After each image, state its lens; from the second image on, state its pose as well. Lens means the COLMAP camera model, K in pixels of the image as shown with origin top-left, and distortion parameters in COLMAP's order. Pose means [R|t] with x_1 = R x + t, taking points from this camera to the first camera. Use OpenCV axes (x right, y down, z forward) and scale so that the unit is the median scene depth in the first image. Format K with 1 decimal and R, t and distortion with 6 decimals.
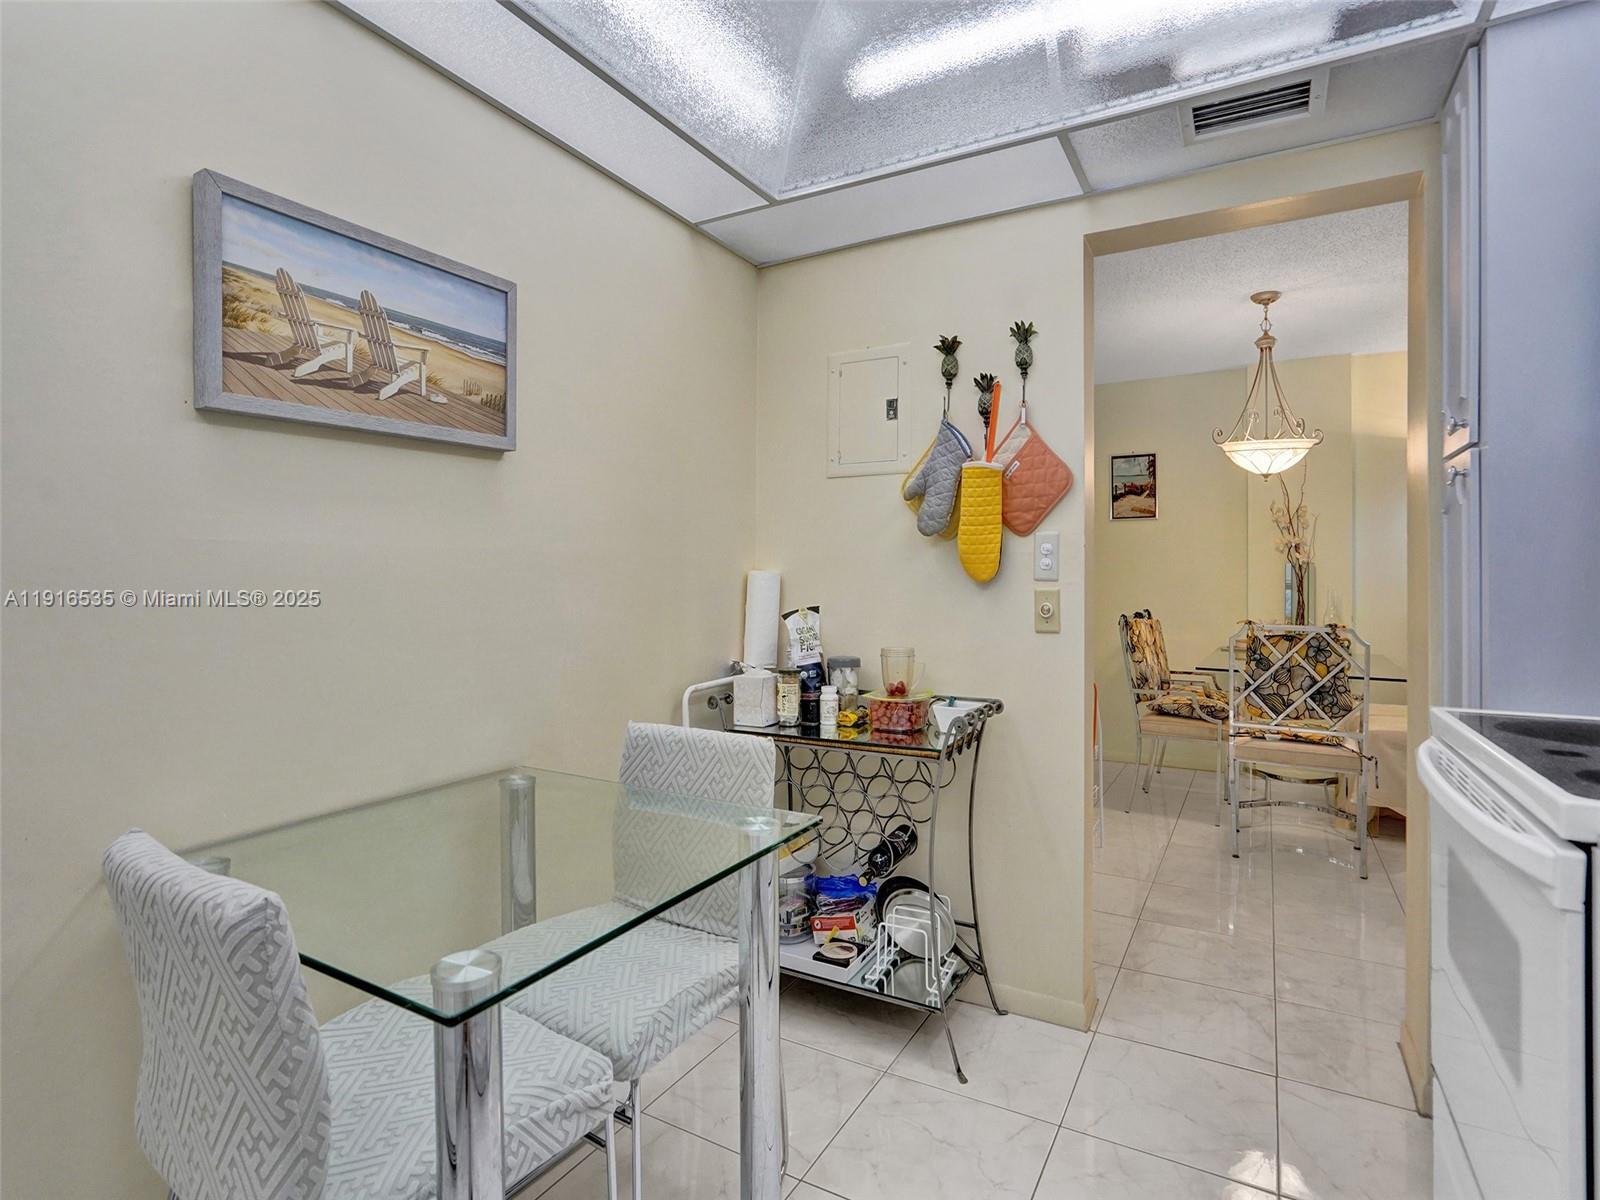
lens RADIAL K [[823.2, 0, 800.0], [0, 823.2, 600.0], [0, 0, 1]] dist [-0.019032, 0.000380]
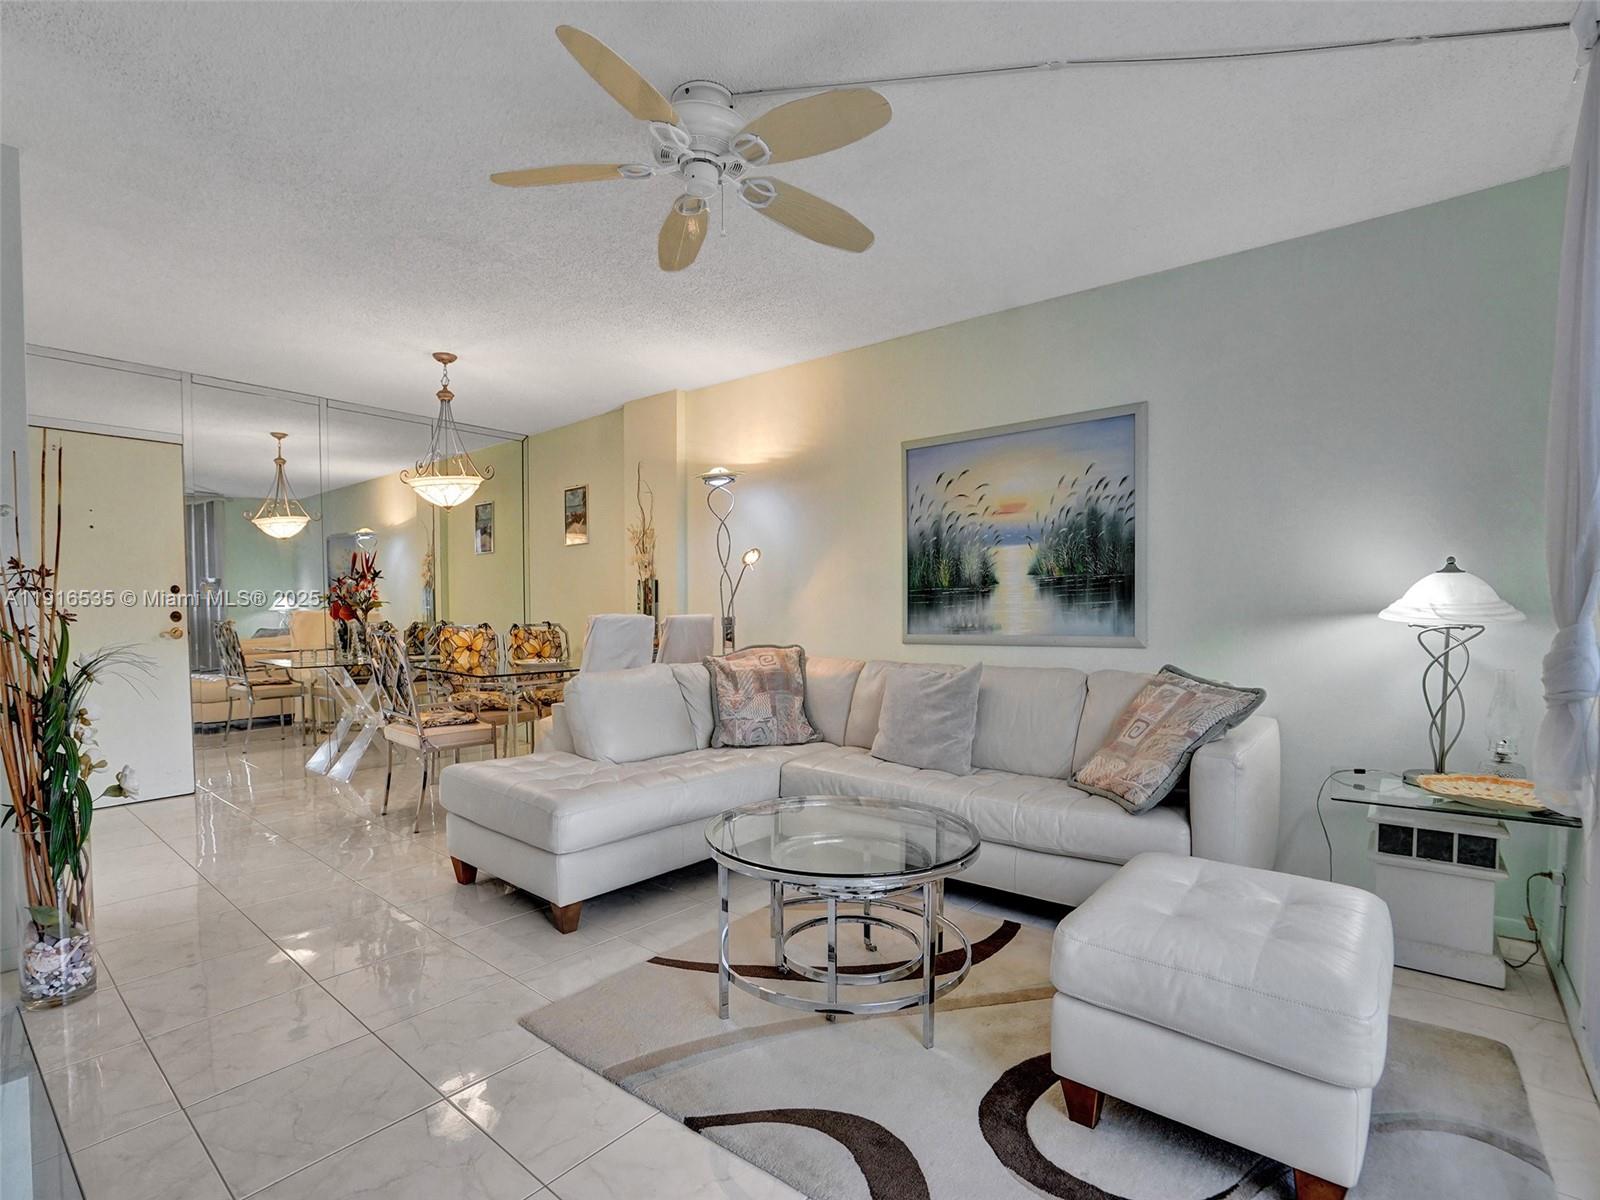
lens RADIAL K [[756.9, 0, 794.6], [0, 756.9, 629.4], [0, 0, 1]] dist [-0.039759, 0.032665]
pose [[0.987152, 0.007508, -0.159608, 1.138955], [-0.006558, 0.999958, 0.006474, 0.019074], [0.159650, -0.005344, 0.987159, -0.012653]]
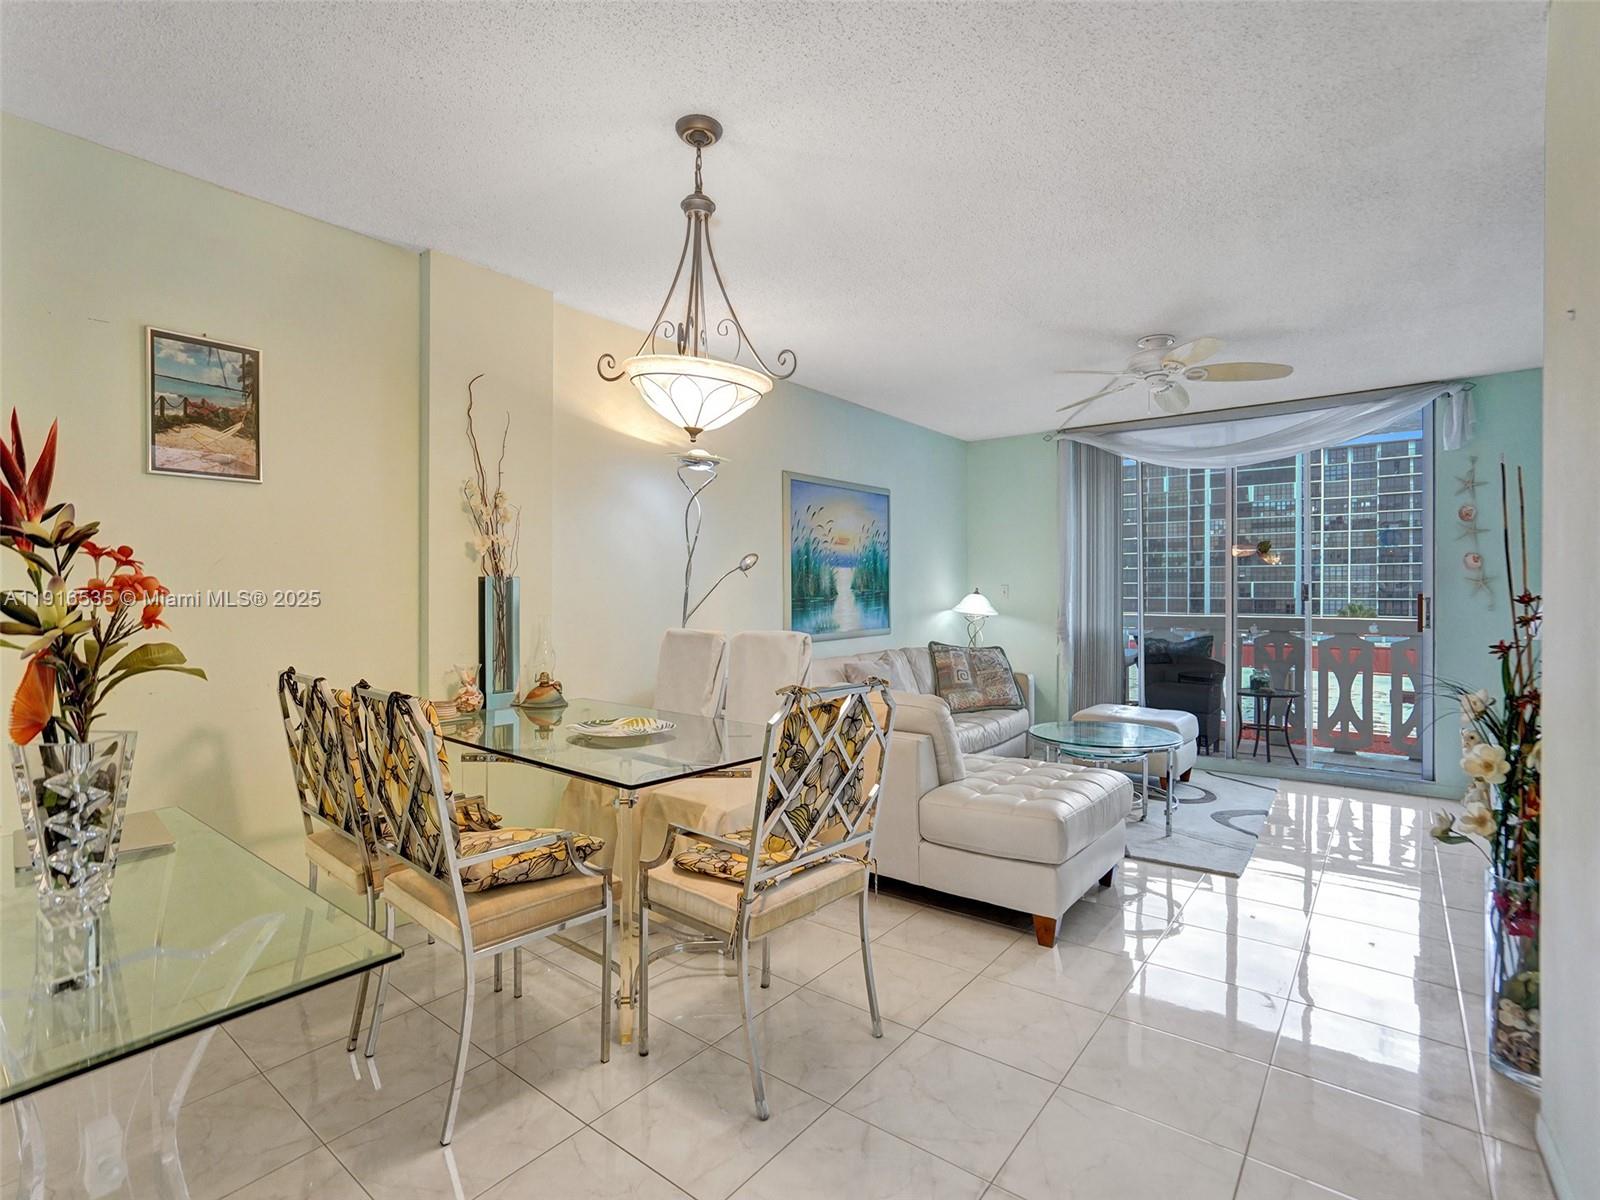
lens RADIAL K [[764.4, 0, 778.8], [0, 764.4, 599.4], [0, 0, 1]] dist [-0.044055, 0.034112]
pose [[0.157828, -0.008667, 0.987429, 0.034532], [0.019443, 0.999795, 0.005668, -0.030418], [-0.987275, 0.018304, 0.157964, 0.778962]]
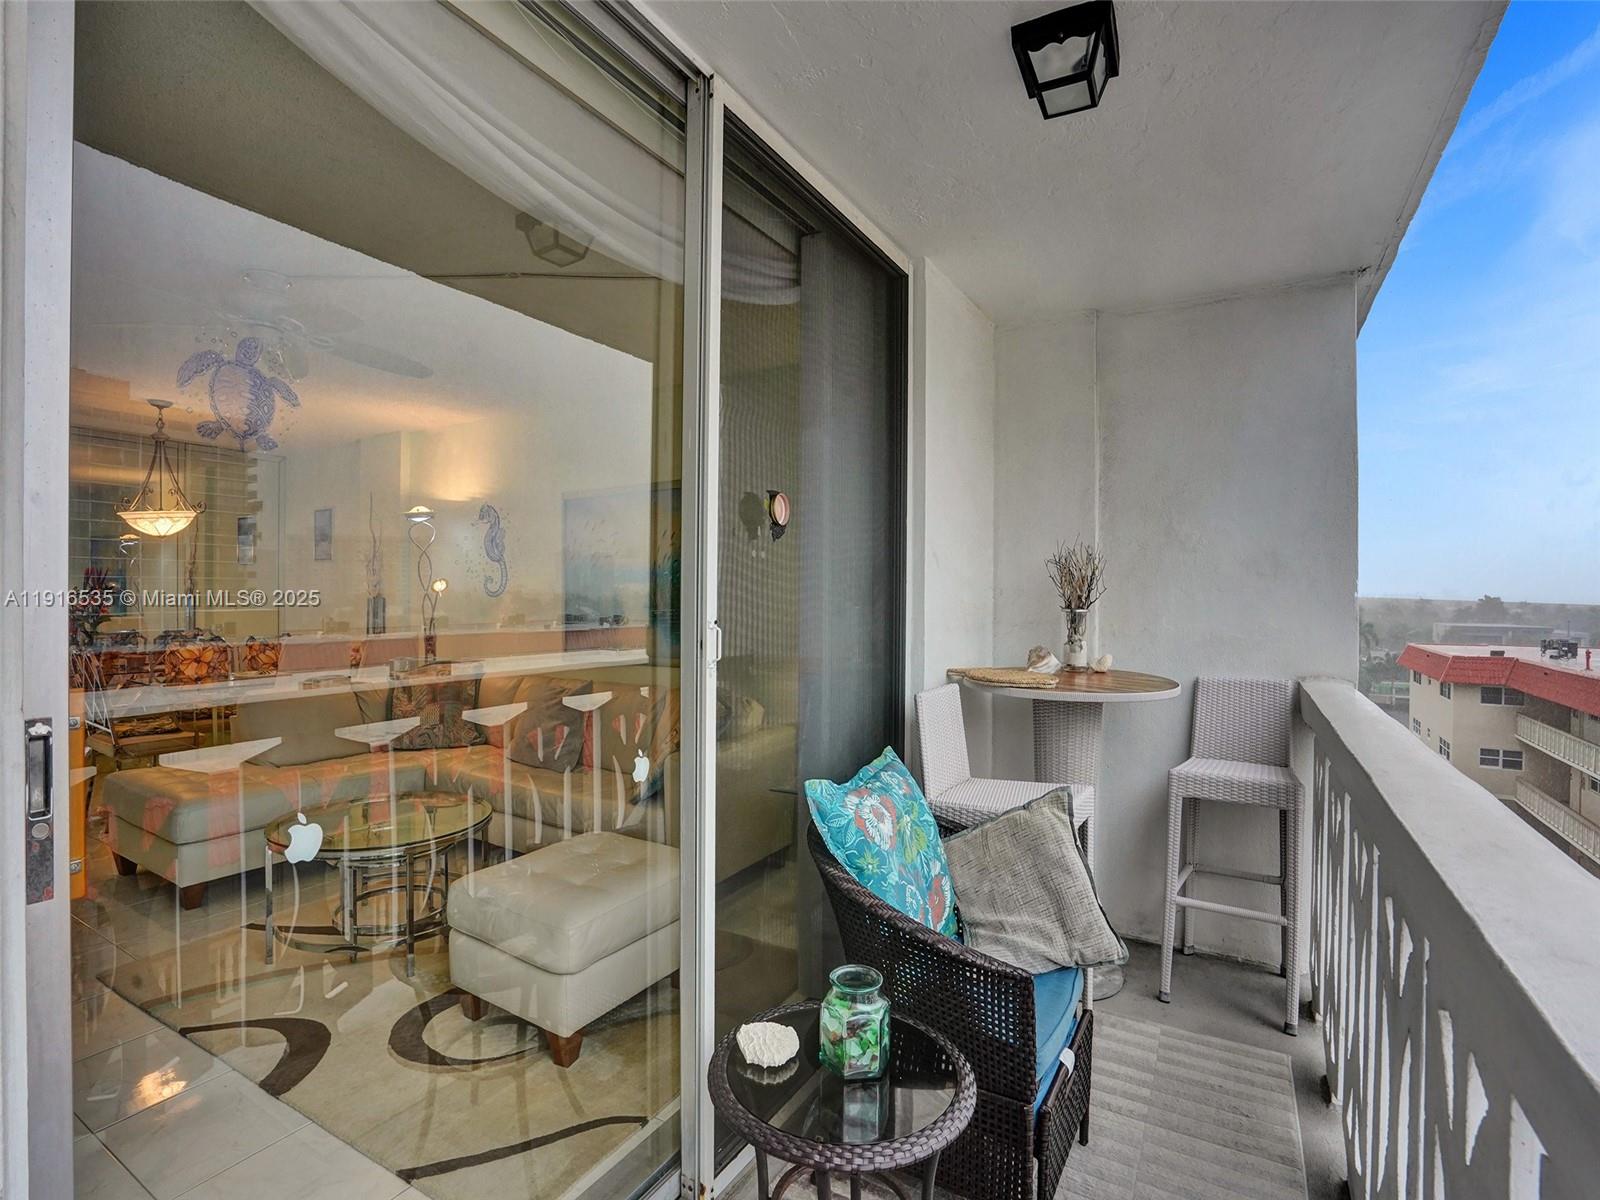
lens RADIAL K [[764.4, 0, 778.8], [0, 764.4, 599.4], [0, 0, 1]] dist [-0.044055, 0.034112]
pose [[0.999292, 0.009954, -0.036293, 1.485561], [-0.010377, 0.999880, -0.011481, -0.039647], [0.036174, 0.011849, 0.999275, -0.185182]]
